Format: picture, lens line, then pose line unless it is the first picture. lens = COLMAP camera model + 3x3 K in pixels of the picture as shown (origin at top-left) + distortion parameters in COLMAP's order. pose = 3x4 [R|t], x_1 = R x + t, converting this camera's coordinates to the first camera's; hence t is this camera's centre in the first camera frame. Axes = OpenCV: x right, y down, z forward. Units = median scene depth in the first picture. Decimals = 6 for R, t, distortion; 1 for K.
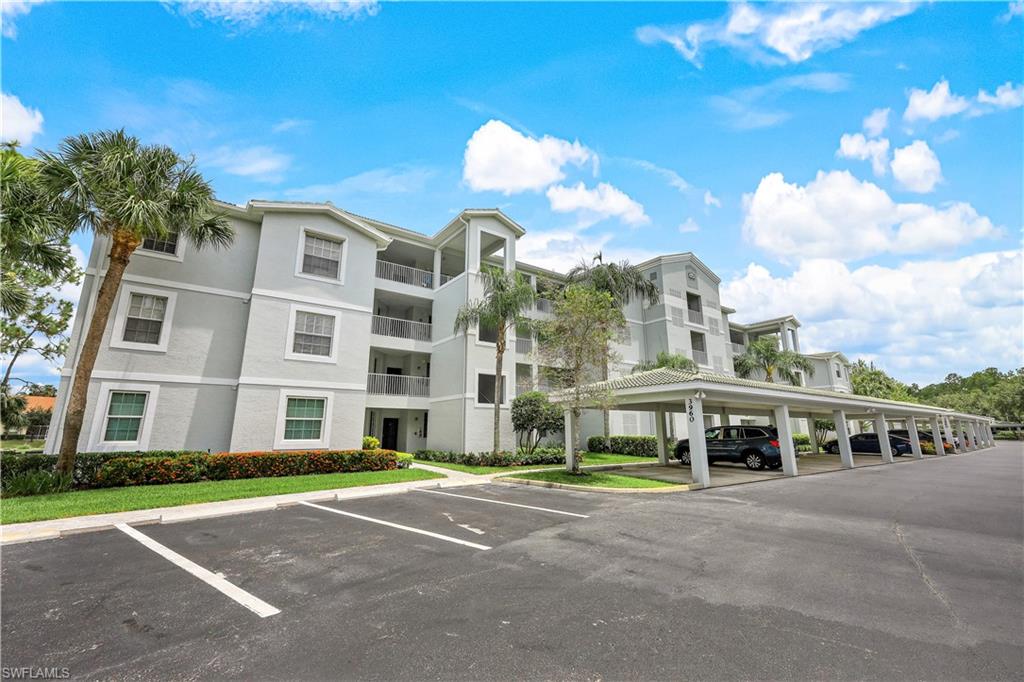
lens RADIAL K [[412.6, 0, 509.1], [0, 412.6, 336.7], [0, 0, 1]] dist [-0.000178, 0.000076]
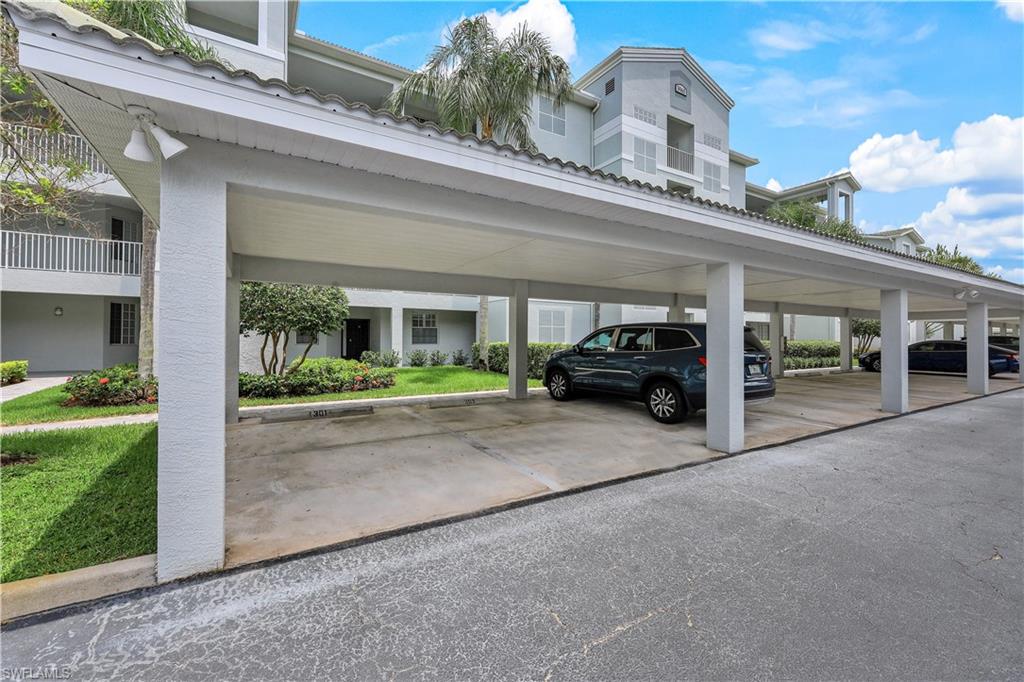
lens RADIAL K [[417.7, 0, 509.2], [0, 417.7, 334.3], [0, 0, 1]] dist [0.000522, 0.000053]
pose [[0.996767, 0.004630, -0.080218, 0.379152], [0.013022, 0.975833, 0.218131, 0.108921], [0.079290, -0.218471, 0.972617, 0.467878]]
